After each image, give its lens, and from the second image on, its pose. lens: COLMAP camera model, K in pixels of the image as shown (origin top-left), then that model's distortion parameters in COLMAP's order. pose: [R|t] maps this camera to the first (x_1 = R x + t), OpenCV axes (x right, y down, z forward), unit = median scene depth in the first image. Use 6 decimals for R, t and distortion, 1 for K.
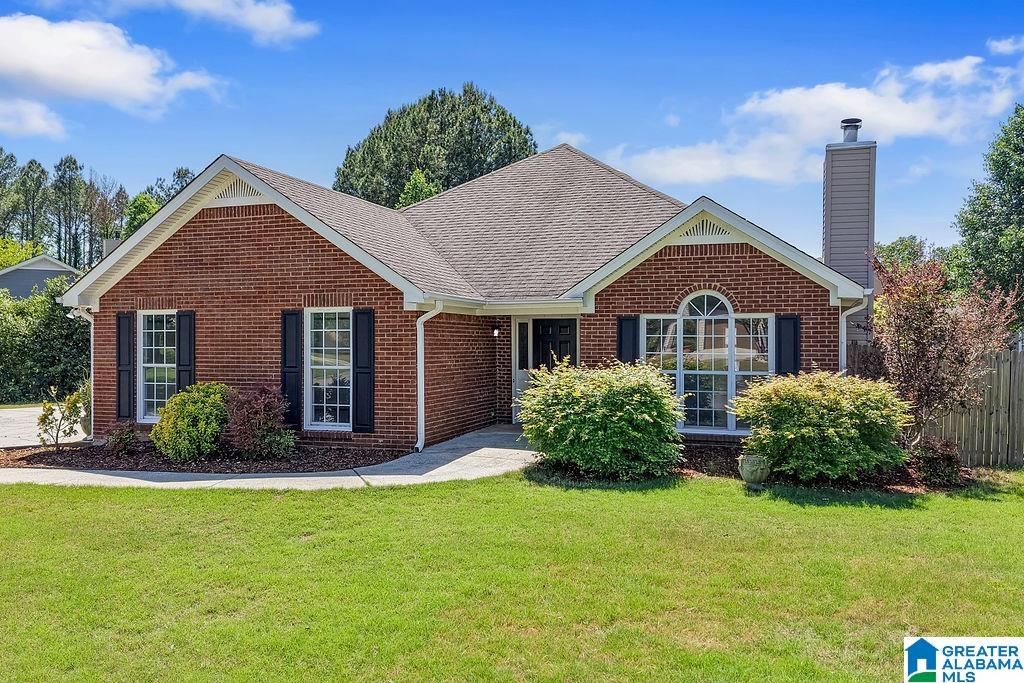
lens RADIAL K [[819.8, 0, 512.0], [0, 819.8, 341.5], [0, 0, 1]] dist [0.009979, -0.004478]
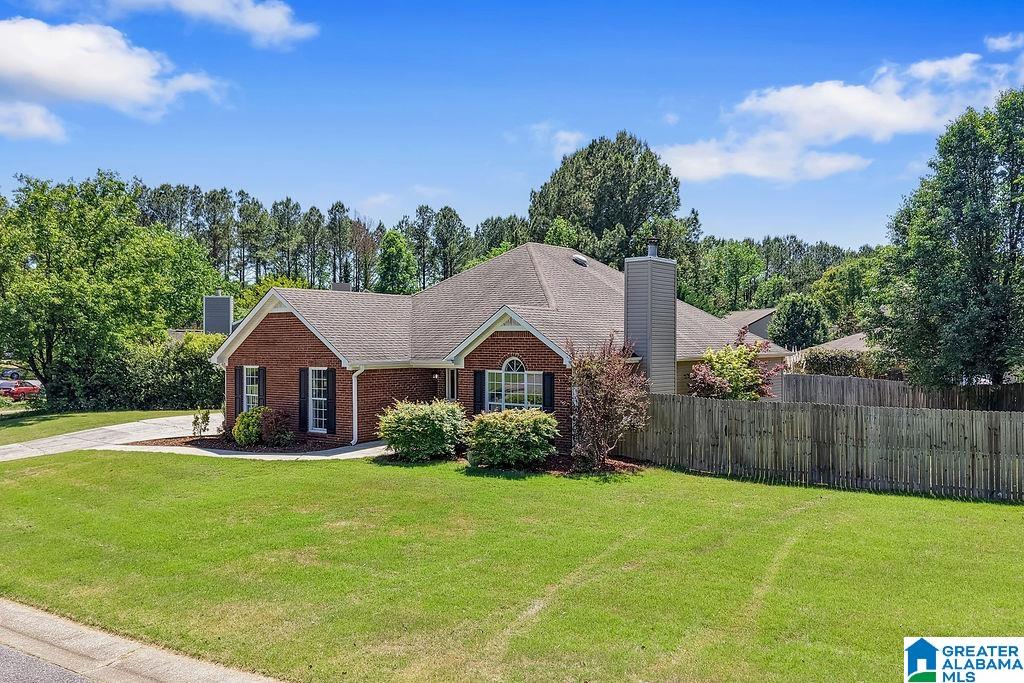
lens RADIAL K [[819.8, 0, 512.0], [0, 819.8, 341.5], [0, 0, 1]] dist [0.009979, -0.004478]
pose [[0.946333, -0.006255, -0.323134, 0.791621], [0.006299, 0.999980, -0.000910, -0.093989], [0.323133, -0.001174, 0.946353, -0.629586]]
